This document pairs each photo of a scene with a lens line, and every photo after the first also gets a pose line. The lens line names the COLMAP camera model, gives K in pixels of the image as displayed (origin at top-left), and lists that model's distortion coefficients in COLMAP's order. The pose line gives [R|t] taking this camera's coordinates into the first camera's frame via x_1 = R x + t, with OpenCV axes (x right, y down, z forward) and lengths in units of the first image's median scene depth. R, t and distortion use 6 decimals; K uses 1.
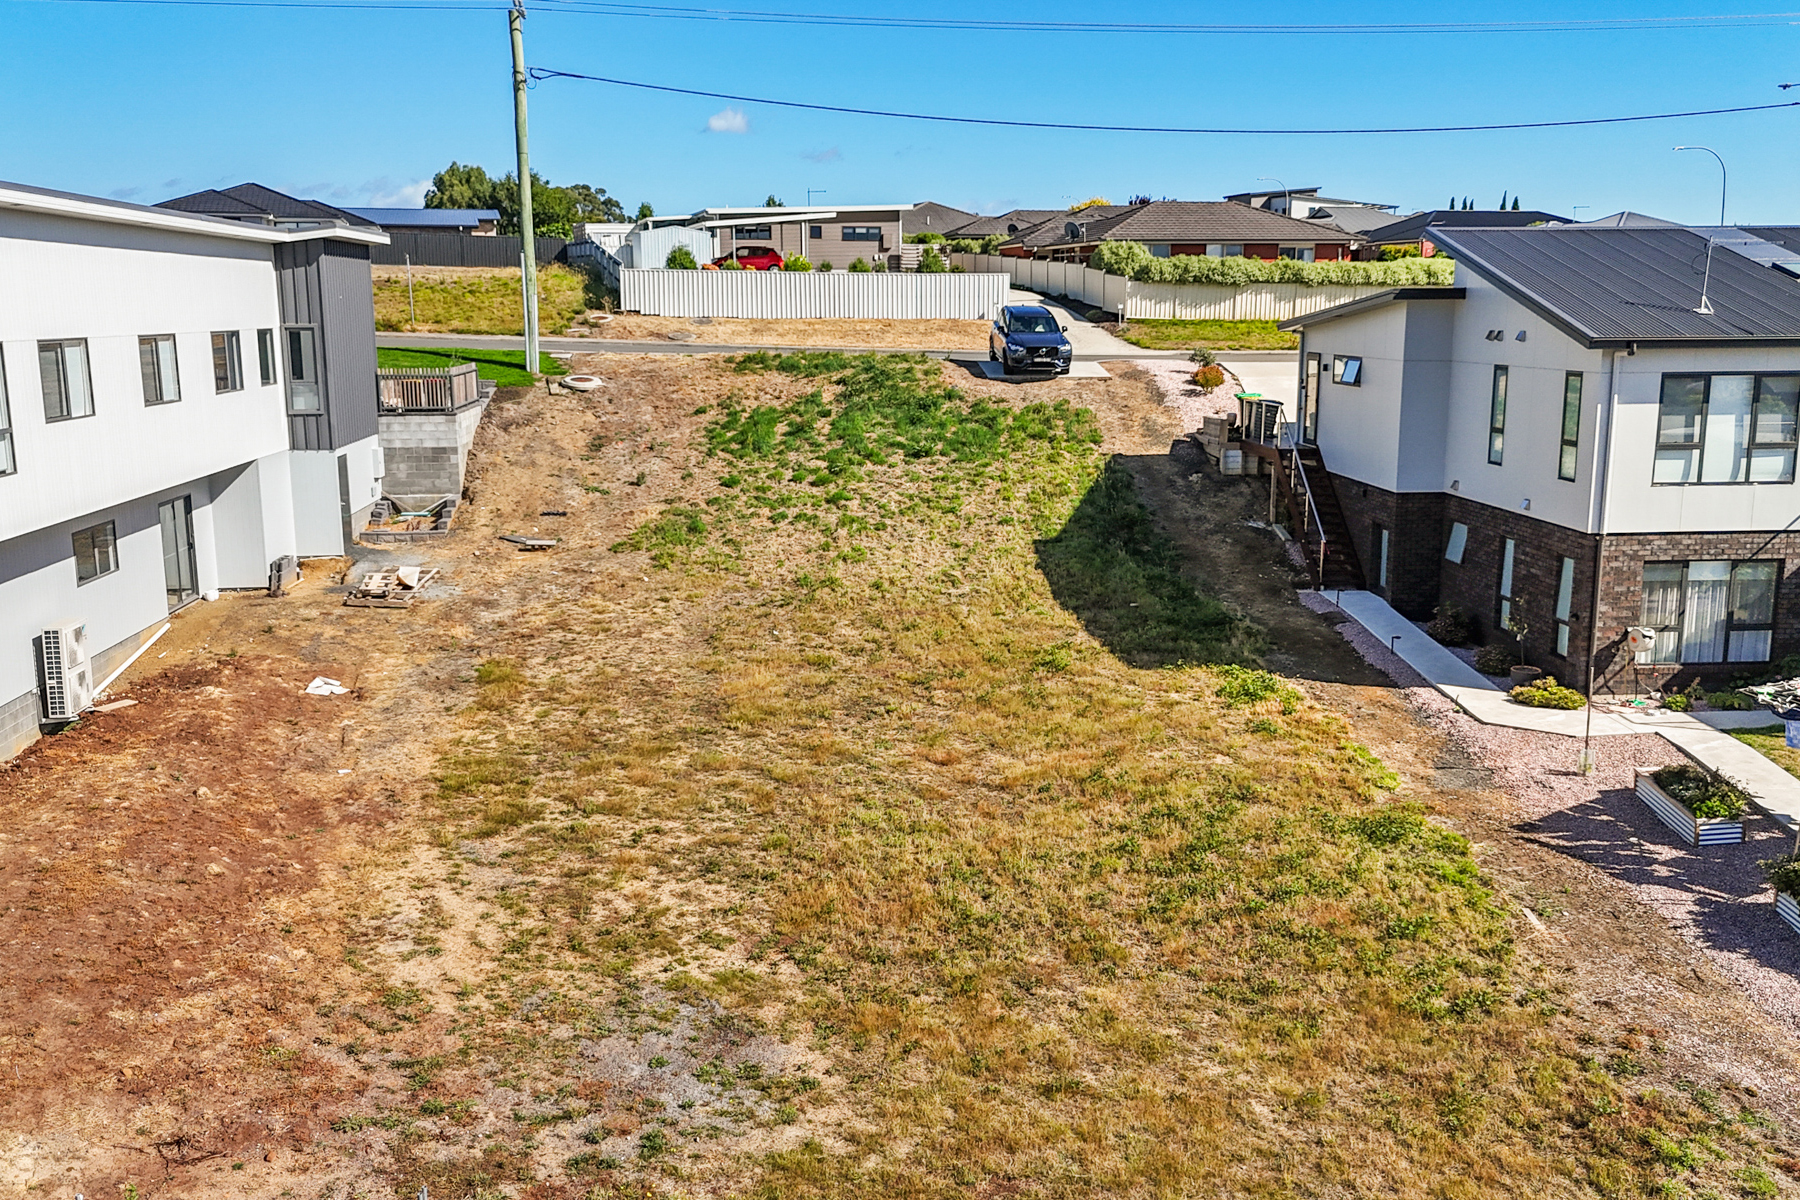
lens RADIAL K [[1579.5, 0, 904.6], [0, 1579.5, 579.1], [0, 0, 1]] dist [0.114413, -0.212664]
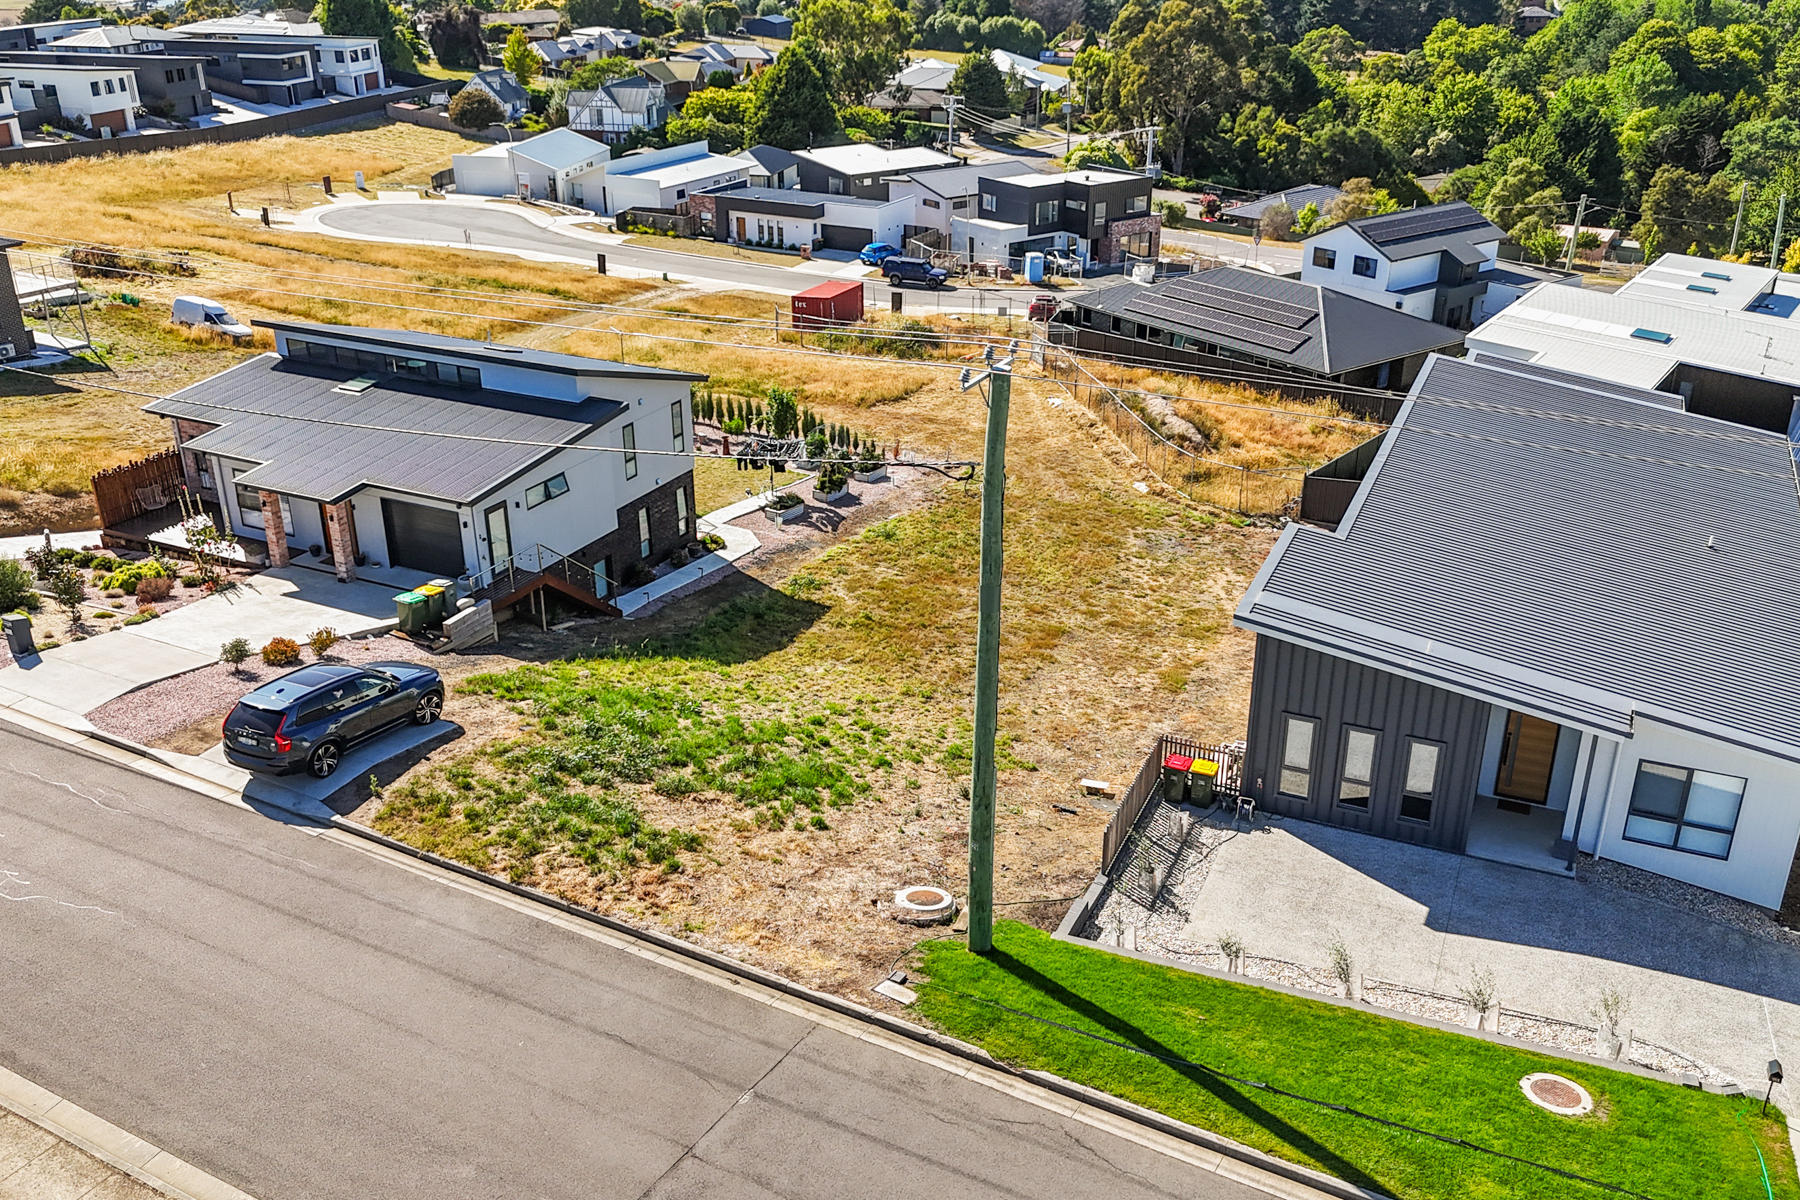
lens RADIAL K [[1568.3, 0, 907.9], [0, 1568.3, 594.9], [0, 0, 1]] dist [0.079084, -0.093838]
pose [[-0.867680, -0.198853, 0.455620, -0.910341], [0.087623, 0.840987, 0.533913, -1.108241], [-0.489340, 0.503189, -0.712283, 2.768167]]
